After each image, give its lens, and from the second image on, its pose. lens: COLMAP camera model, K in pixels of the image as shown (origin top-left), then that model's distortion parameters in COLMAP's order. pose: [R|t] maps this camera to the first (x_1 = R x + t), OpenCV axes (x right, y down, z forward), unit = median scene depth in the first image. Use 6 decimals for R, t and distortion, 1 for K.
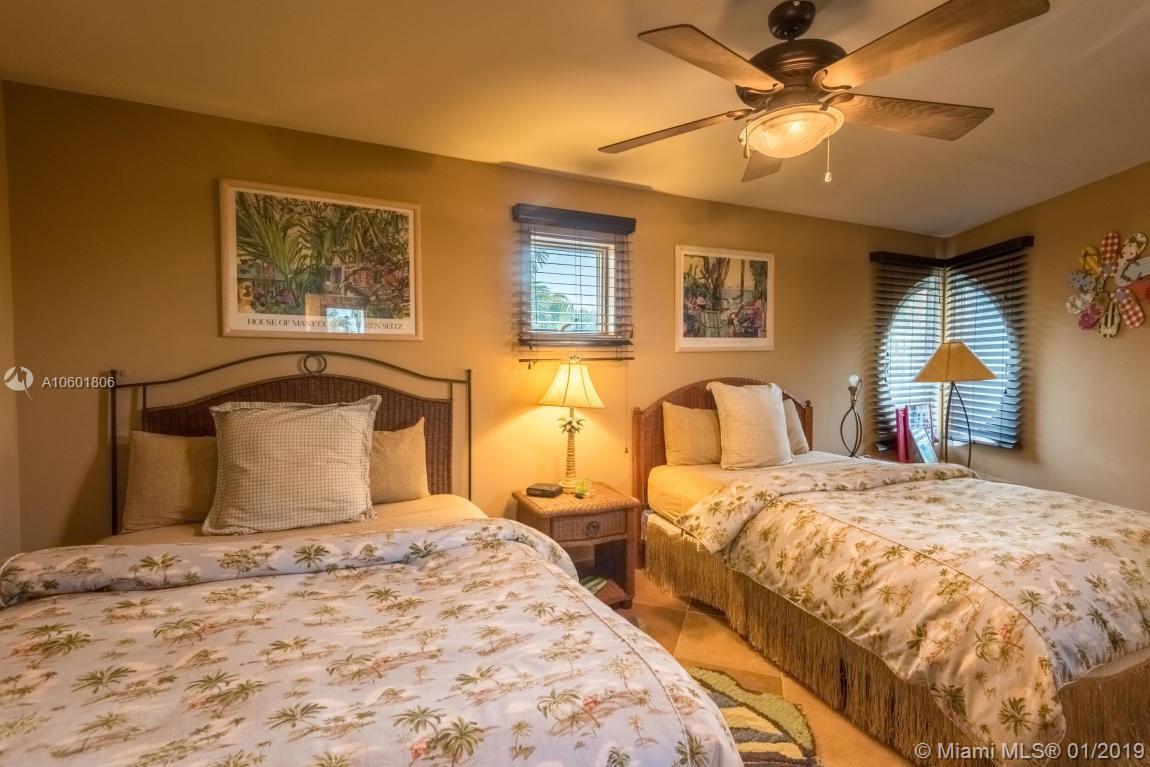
lens RADIAL K [[542.9, 0, 575.0], [0, 542.9, 383.5], [0, 0, 1]] dist [-0.000228, -0.000171]
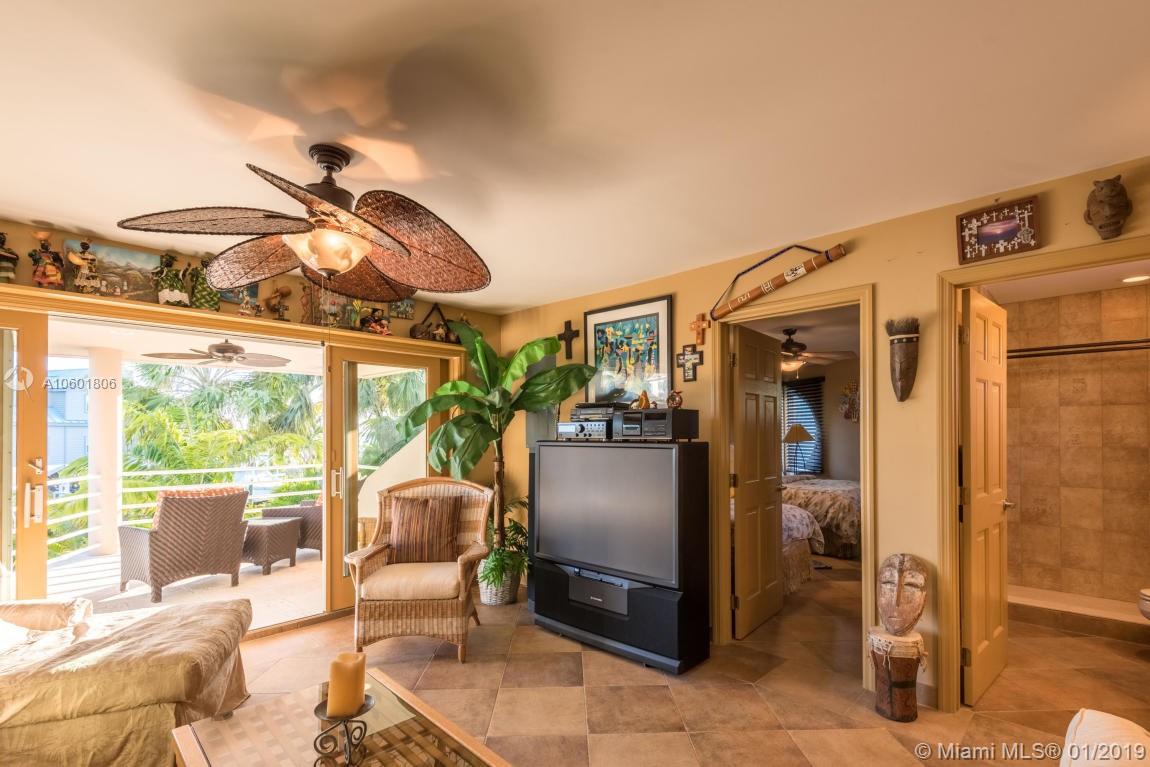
lens RADIAL K [[542.9, 0, 575.0], [0, 542.9, 383.5], [0, 0, 1]] dist [-0.000228, -0.000171]
pose [[0.944487, 0.037405, 0.326412, -2.115242], [-0.001391, 0.993944, -0.109875, 0.018927], [-0.328545, 0.103321, 0.938820, -1.880316]]
